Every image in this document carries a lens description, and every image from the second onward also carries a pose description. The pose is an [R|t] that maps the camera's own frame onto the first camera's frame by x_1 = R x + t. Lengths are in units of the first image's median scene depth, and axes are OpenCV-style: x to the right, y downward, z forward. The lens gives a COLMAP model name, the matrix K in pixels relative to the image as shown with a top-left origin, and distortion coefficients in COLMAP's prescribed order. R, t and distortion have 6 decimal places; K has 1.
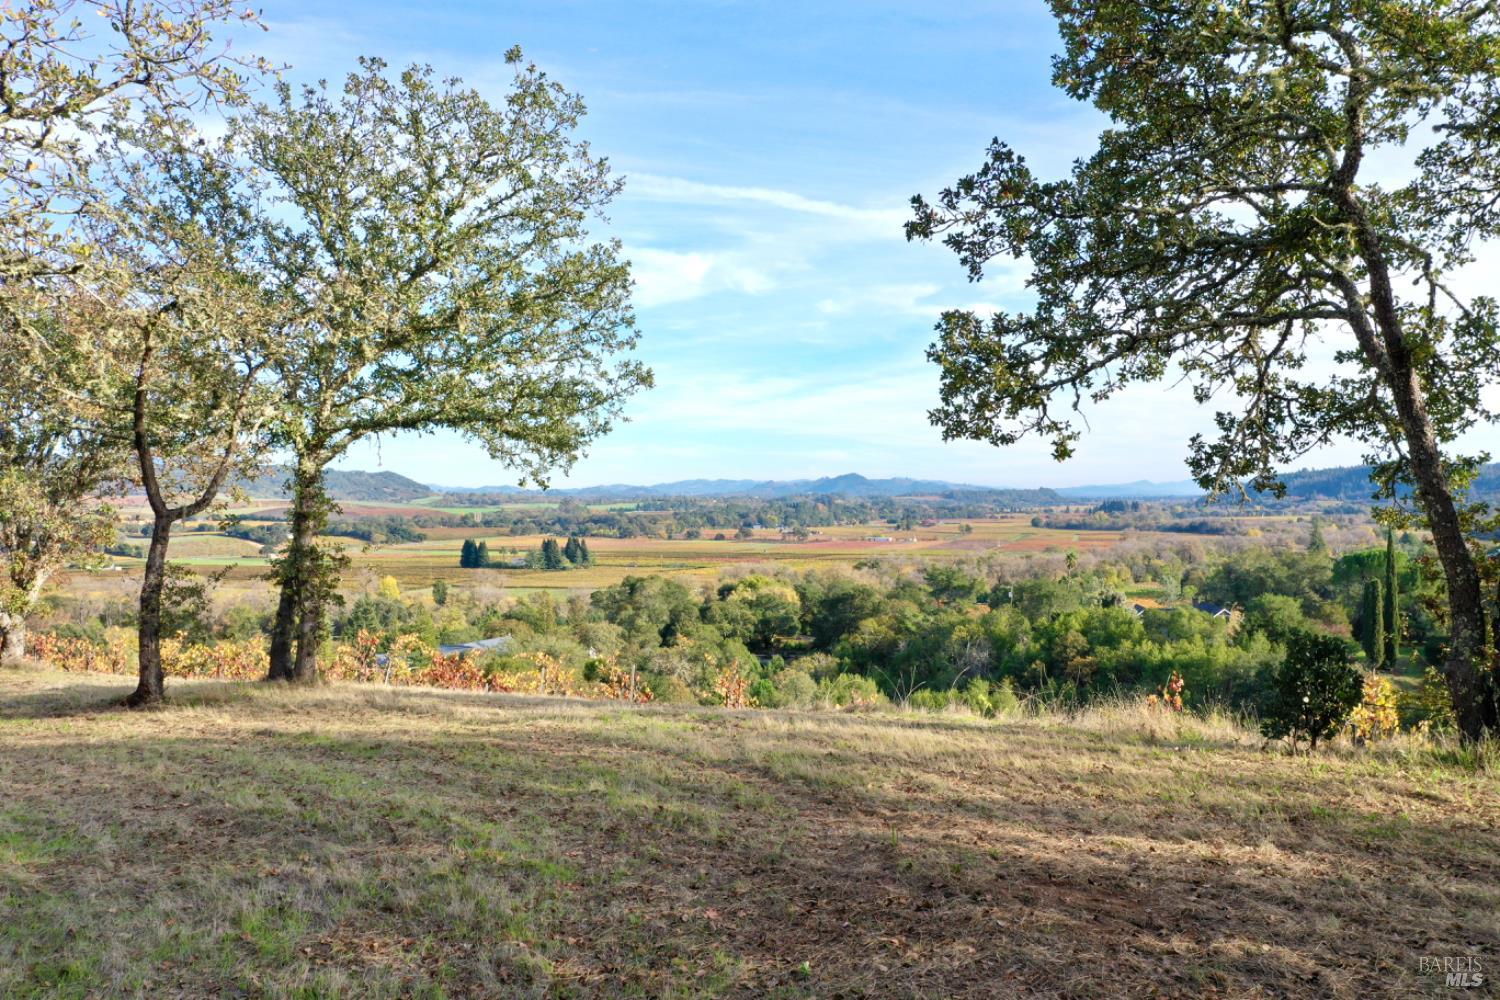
lens RADIAL K [[1186.8, 0, 751.2], [0, 1186.8, 477.4], [0, 0, 1]] dist [-0.003569, -0.006104]
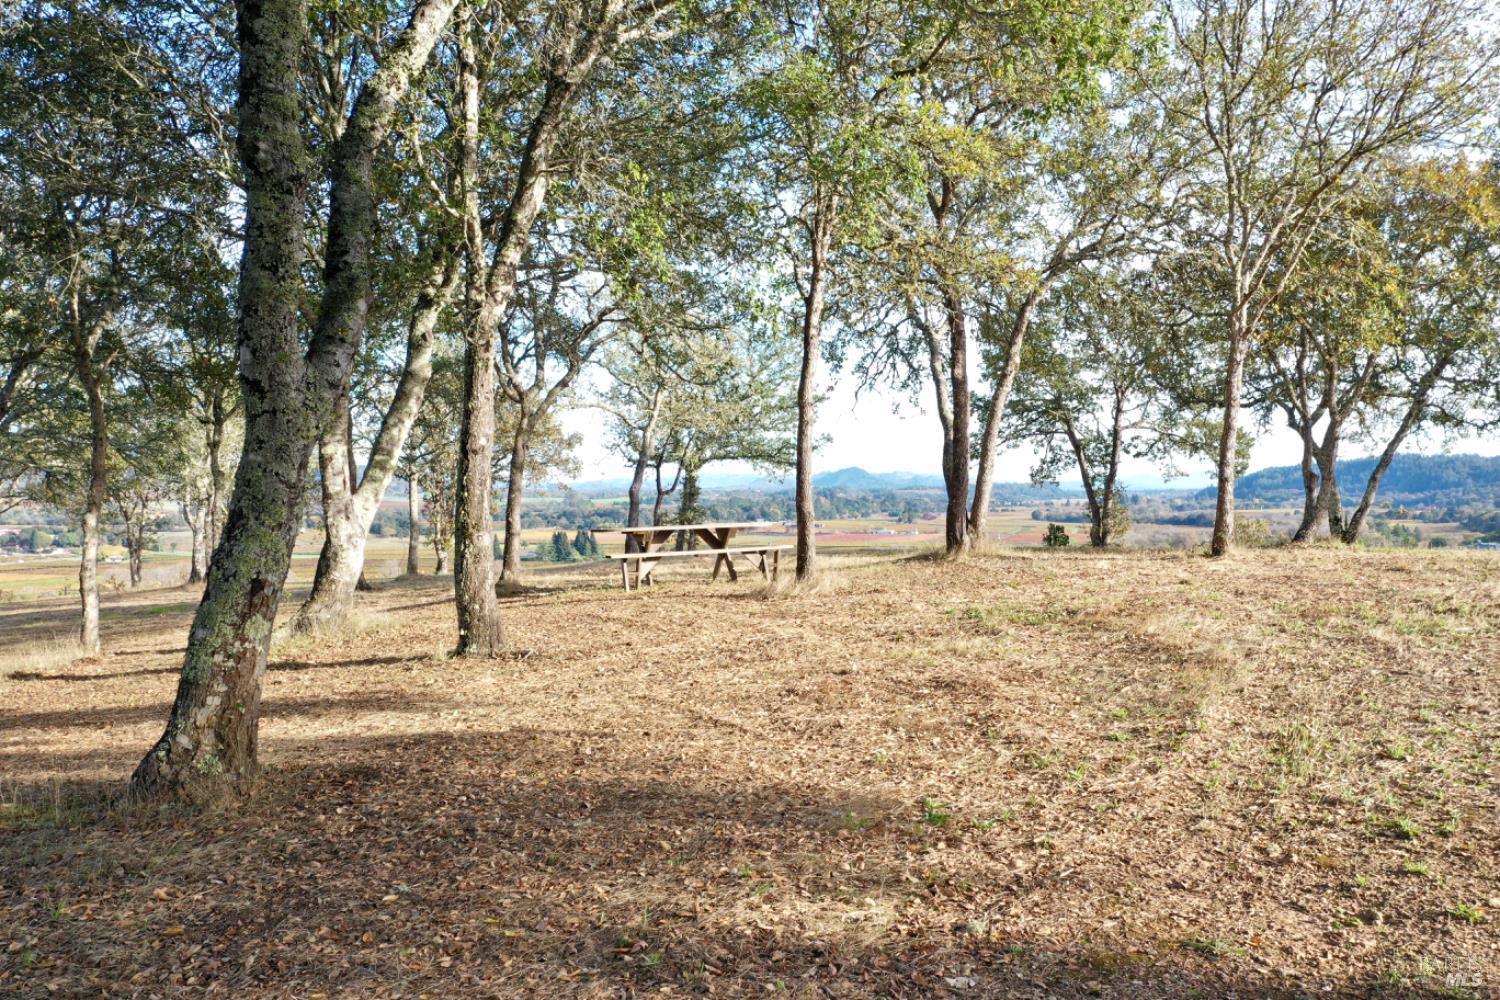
lens RADIAL K [[1186.8, 0, 746.0], [0, 1186.8, 496.0], [0, 0, 1]] dist [-0.003569, -0.006104]
pose [[0.999986, -0.001406, -0.005131, -0.019672], [0.001513, 0.999779, 0.020948, -0.001271], [0.005101, -0.020955, 0.999767, -0.117032]]
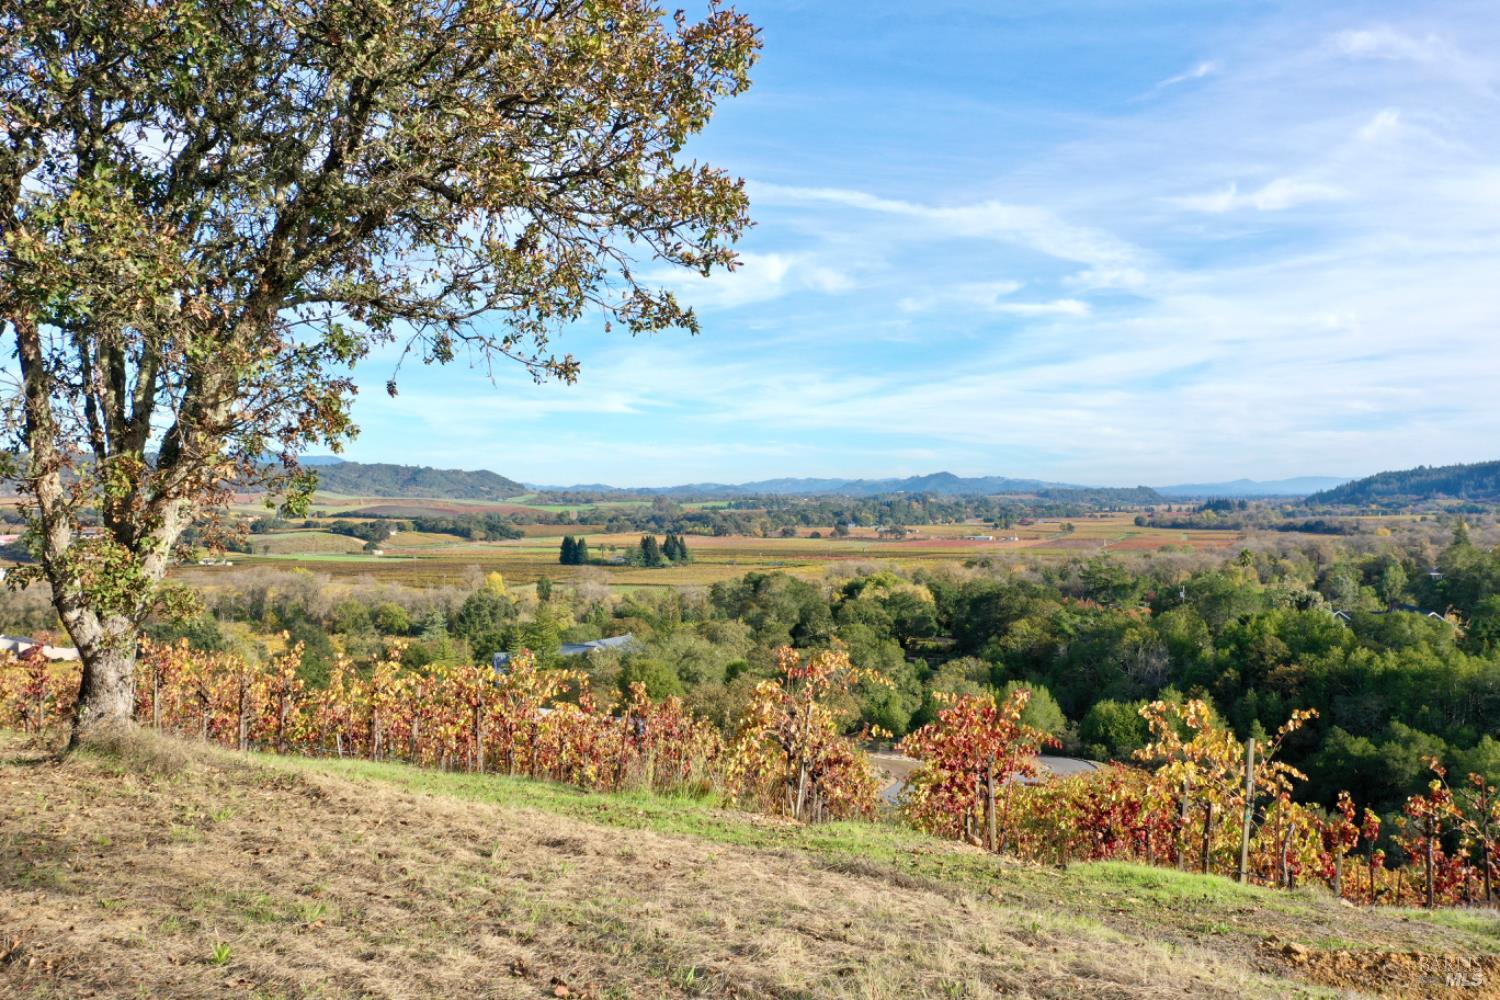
lens RADIAL K [[1186.8, 0, 748.4], [0, 1186.8, 496.1], [0, 0, 1]] dist [-0.003569, -0.006104]
pose [[0.997042, 0.000700, -0.076855, -0.051826], [0.000584, 0.999861, 0.016687, 0.009593], [0.076856, -0.016682, 0.996903, 0.084971]]
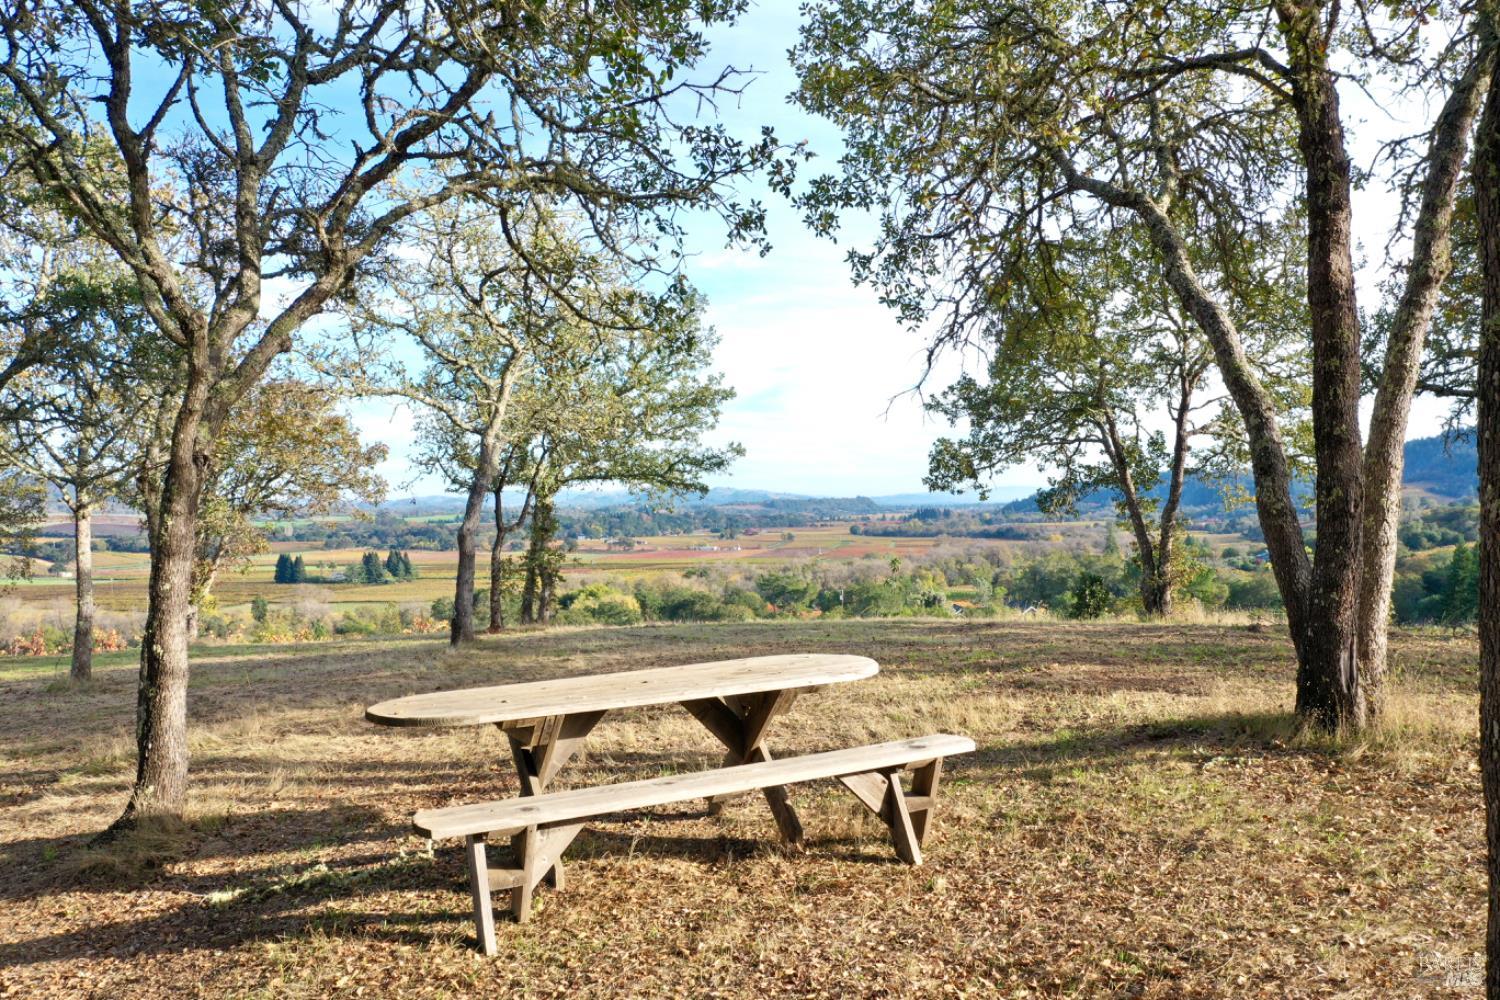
lens RADIAL K [[1186.8, 0, 747.1], [0, 1186.8, 501.1], [0, 0, 1]] dist [-0.003569, -0.006104]
pose [[0.989285, -0.007252, 0.145820, -0.026491], [0.005543, 0.999911, 0.012118, -0.002315], [-0.145895, -0.011179, 0.989237, -0.060276]]
